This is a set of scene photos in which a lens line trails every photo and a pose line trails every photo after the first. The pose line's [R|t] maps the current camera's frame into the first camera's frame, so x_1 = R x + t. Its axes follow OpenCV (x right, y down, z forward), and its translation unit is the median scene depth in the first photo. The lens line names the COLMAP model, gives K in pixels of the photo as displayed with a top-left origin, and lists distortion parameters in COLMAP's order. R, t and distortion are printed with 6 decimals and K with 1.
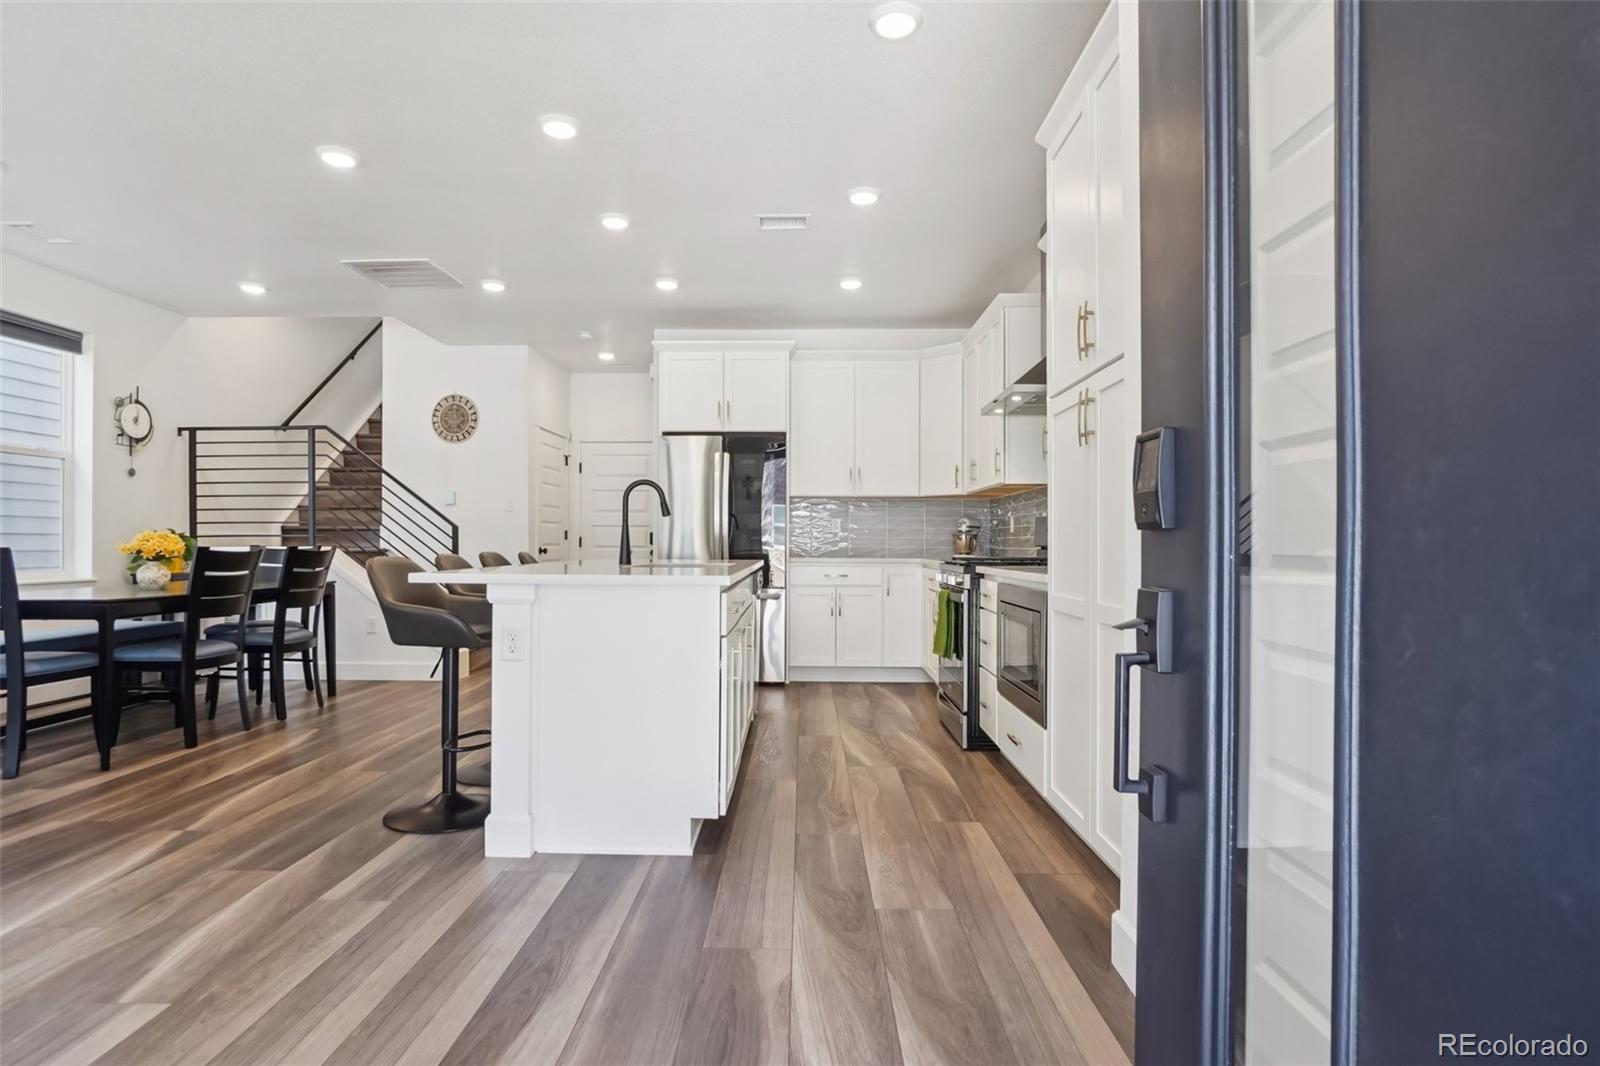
lens RADIAL K [[841.1, 0, 796.7], [0, 841.1, 543.0], [0, 0, 1]] dist [-0.039965, 0.019124]
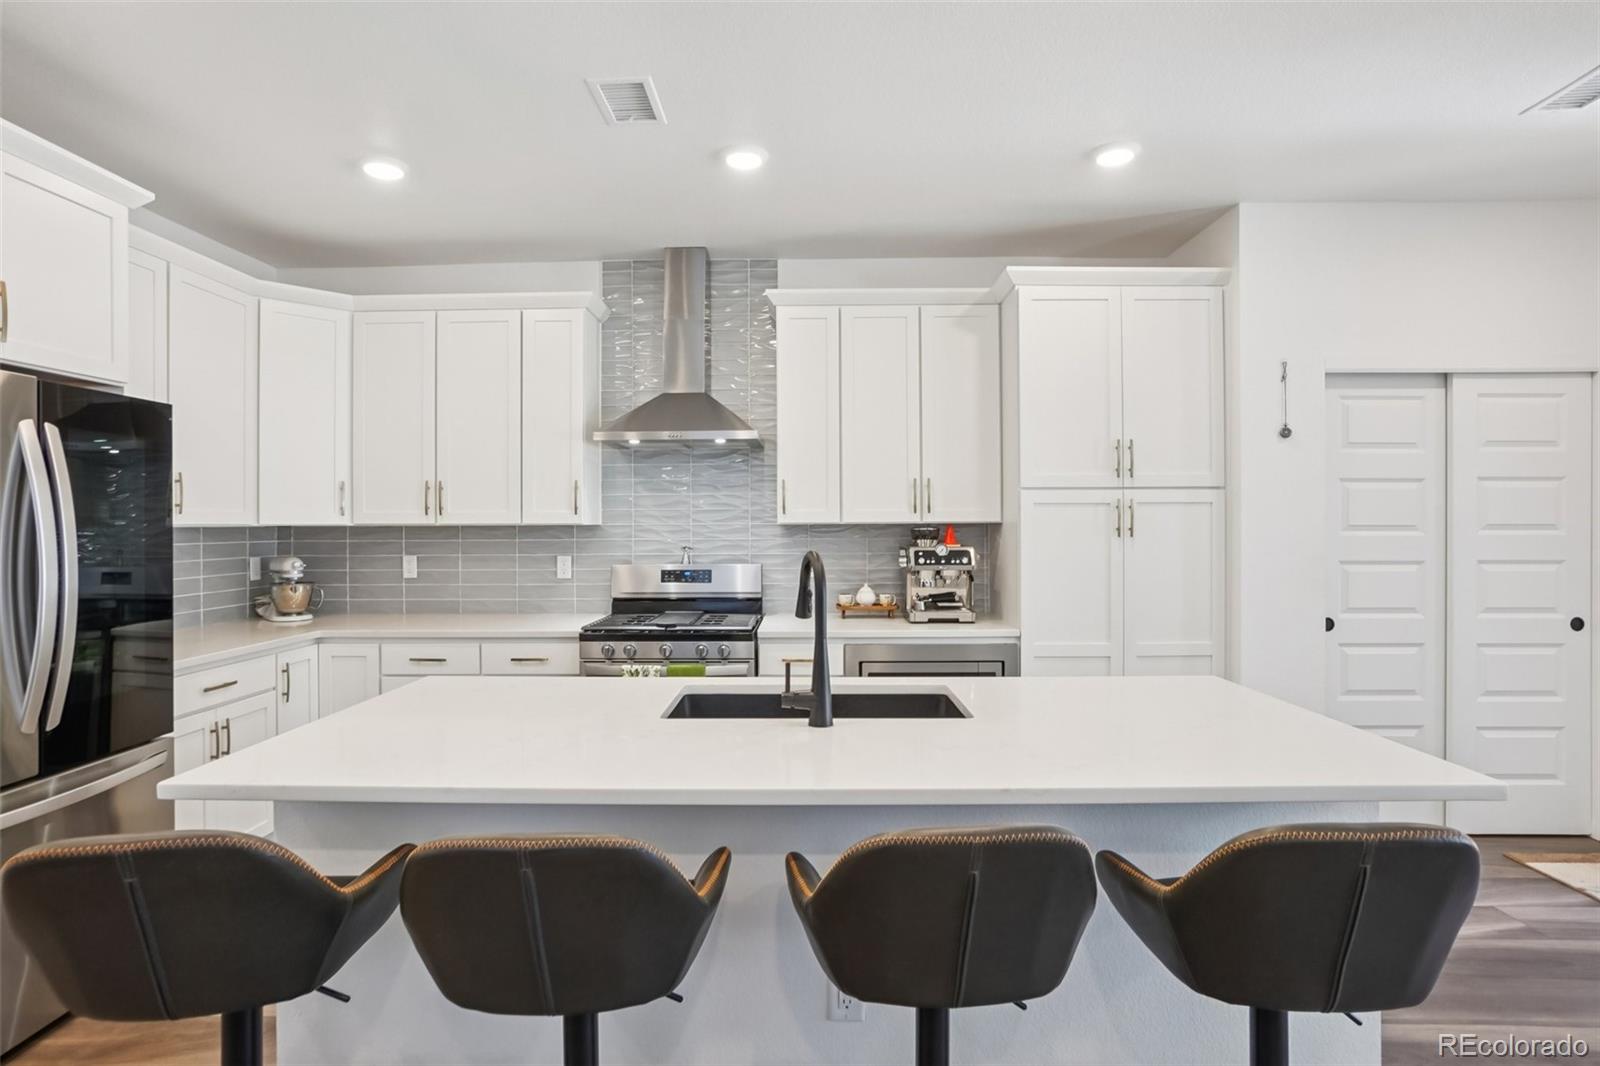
lens RADIAL K [[811.8, 0, 796.7], [0, 811.8, 527.3], [0, 0, 1]] dist [-0.044517, 0.025028]
pose [[0.002743, -0.008297, 0.999962, -0.595595], [0.004663, 0.999955, 0.008284, -0.081810], [-0.999985, 0.004640, 0.002782, 0.877119]]
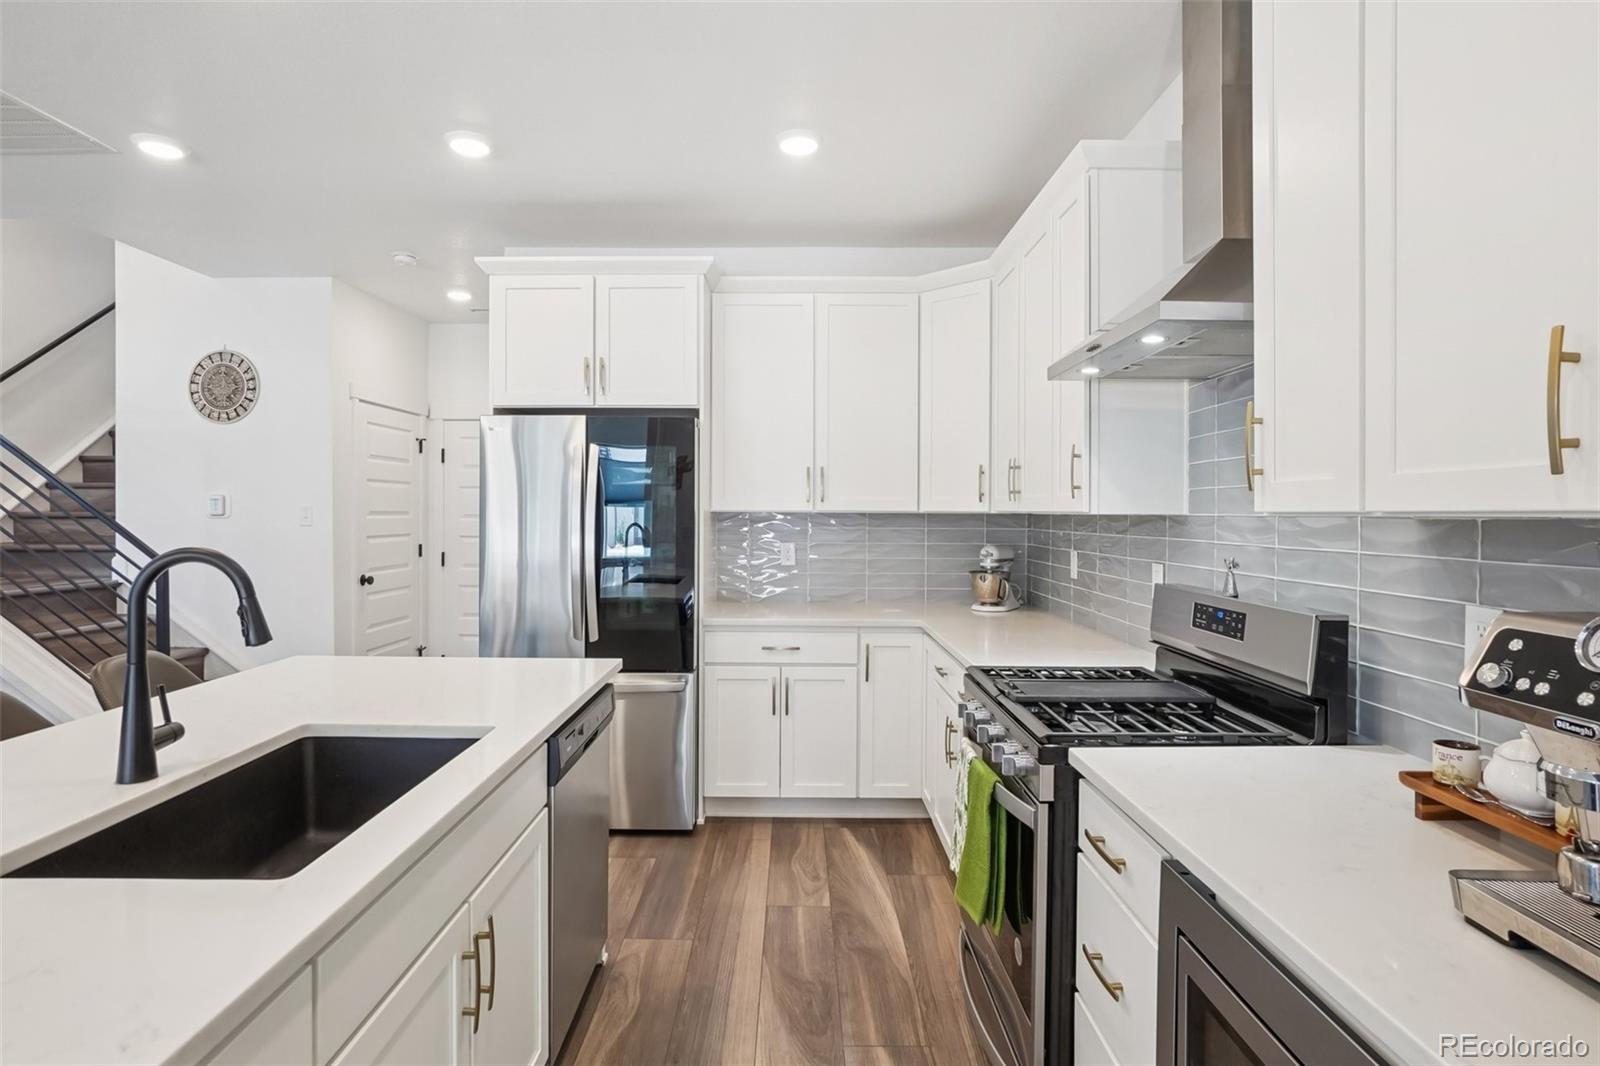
lens RADIAL K [[829.6, 0, 795.7], [0, 829.6, 515.3], [0, 0, 1]] dist [-0.039834, 0.023070]
pose [[0.999955, 0.001411, 0.009338, 0.070760], [-0.001445, 0.999992, 0.003704, -0.079188], [-0.009333, -0.003717, 0.999950, 0.552189]]
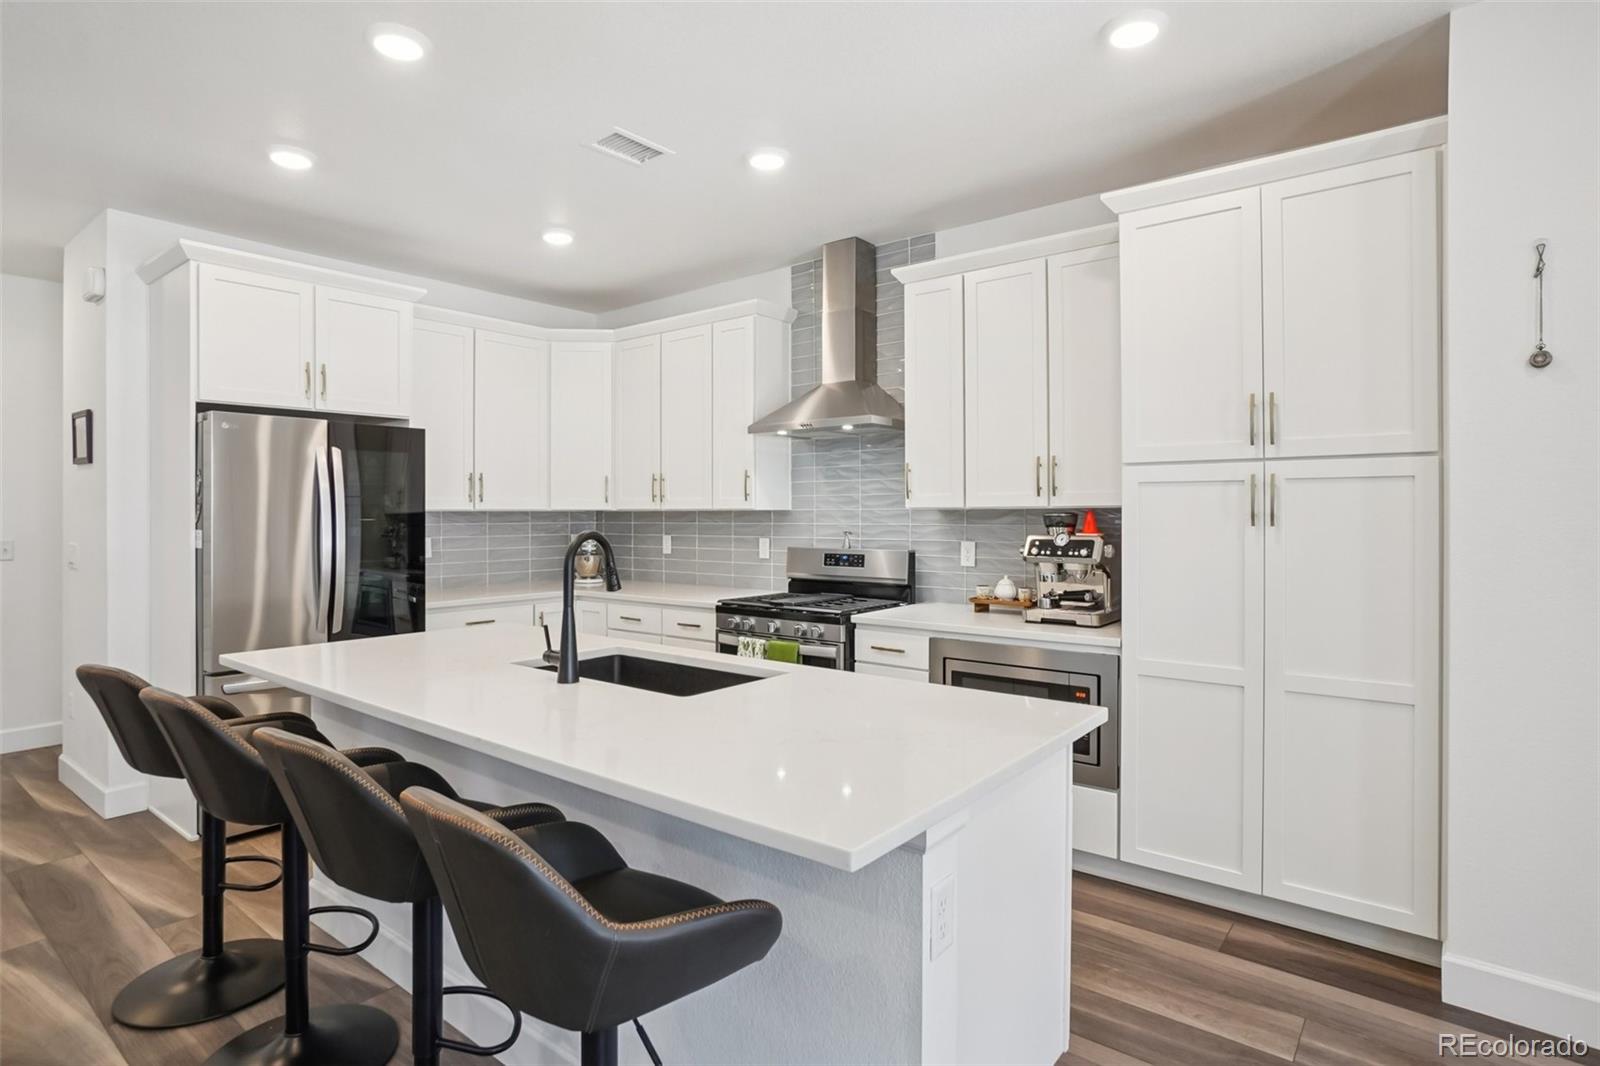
lens RADIAL K [[840.2, 0, 786.5], [0, 840.2, 509.6], [0, 0, 1]] dist [-0.012047, 0.001588]
pose [[0.622144, -0.002153, 0.782900, -0.487698], [0.005330, 0.999985, -0.001485, -0.077057], [-0.782885, 0.005096, 0.622146, 0.454866]]
